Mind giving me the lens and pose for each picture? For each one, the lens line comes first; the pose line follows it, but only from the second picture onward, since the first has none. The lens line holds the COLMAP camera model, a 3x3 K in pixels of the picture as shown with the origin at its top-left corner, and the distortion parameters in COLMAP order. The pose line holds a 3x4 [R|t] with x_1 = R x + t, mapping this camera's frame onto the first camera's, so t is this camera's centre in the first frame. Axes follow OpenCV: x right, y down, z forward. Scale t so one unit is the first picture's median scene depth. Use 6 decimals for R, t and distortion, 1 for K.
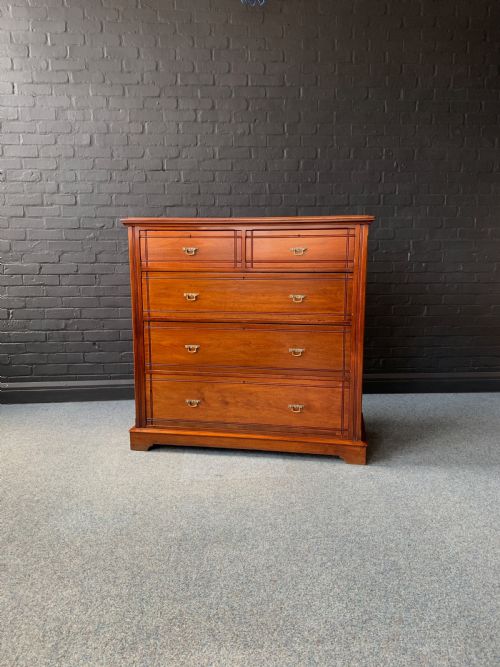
lens RADIAL K [[513.1, 0, 252.5], [0, 513.1, 329.0], [0, 0, 1]] dist [0.009312, -0.007571]
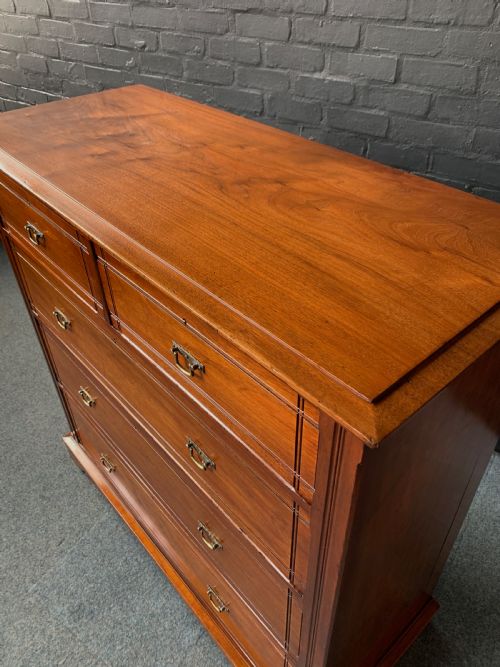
lens RADIAL K [[513.1, 0, 254.4], [0, 513.1, 329.6], [0, 0, 1]] dist [0.009312, -0.007571]
pose [[0.777836, 0.384191, -0.497362, 0.194742], [-0.085010, 0.848434, 0.522430, -0.243412], [0.622692, -0.364084, 0.692602, 0.588803]]
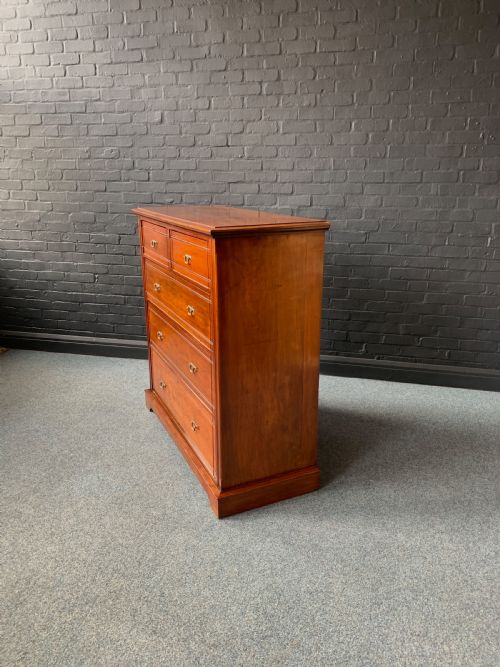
lens RADIAL K [[513.1, 0, 252.0], [0, 513.1, 330.8], [0, 0, 1]] dist [0.009312, -0.007571]
pose [[0.954256, 0.096044, -0.283144, 0.192148], [-0.056462, 0.987849, 0.144796, -0.100824], [0.293610, -0.122185, 0.948084, 0.015696]]
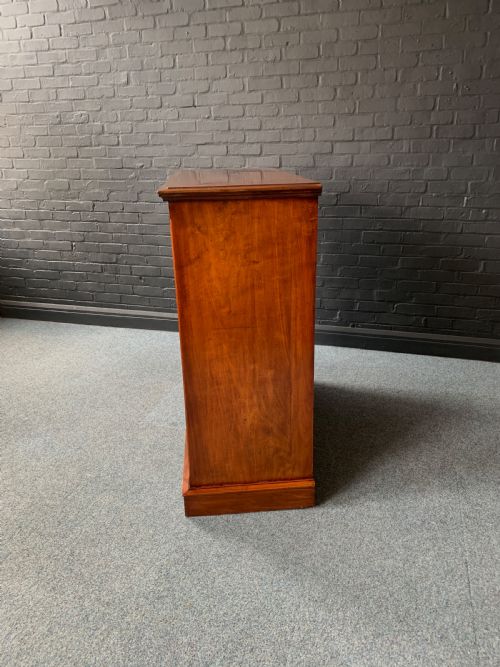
lens RADIAL K [[513.1, 0, 253.5], [0, 513.1, 330.6], [0, 0, 1]] dist [0.009312, -0.007571]
pose [[0.933916, 0.110950, -0.339841, 0.311042], [-0.043993, 0.979064, 0.198742, -0.092121], [0.354776, -0.170658, 0.919244, 0.071853]]
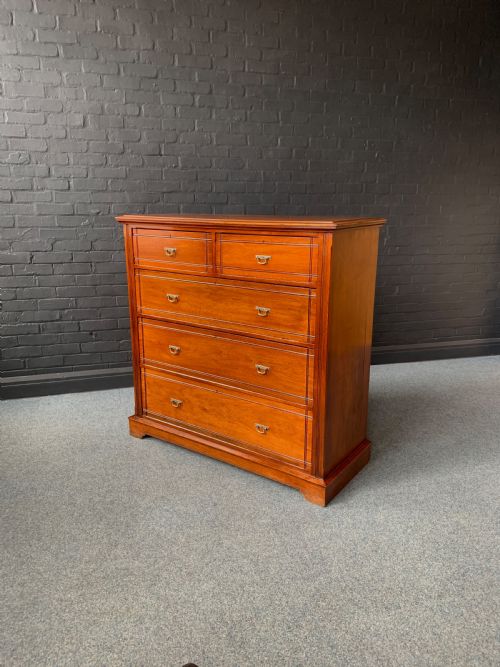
lens RADIAL K [[513.1, 0, 253.0], [0, 513.1, 331.7], [0, 0, 1]] dist [0.009312, -0.007571]
pose [[0.976519, -0.042083, 0.211279, -0.224120], [0.022883, 0.995448, 0.092513, -0.061058], [-0.214211, -0.085506, 0.973038, -0.020298]]
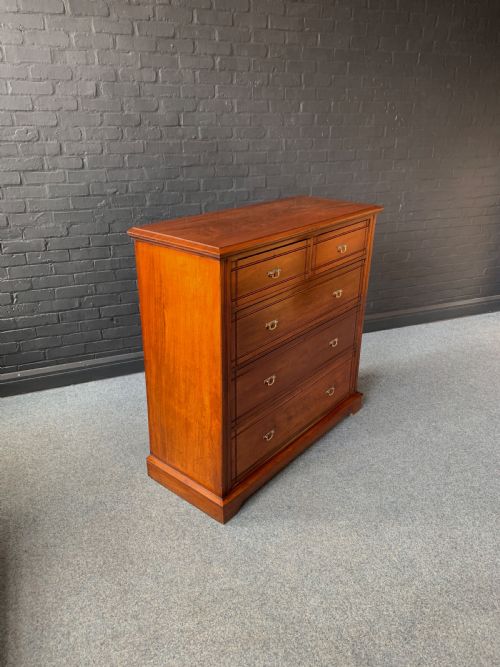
lens RADIAL K [[513.1, 0, 254.0], [0, 513.1, 331.5], [0, 0, 1]] dist [0.009312, -0.007571]
pose [[0.946671, -0.114980, 0.300989, -0.364777], [0.041315, 0.969766, 0.240514, -0.172026], [-0.319543, -0.215252, 0.922799, 0.050955]]
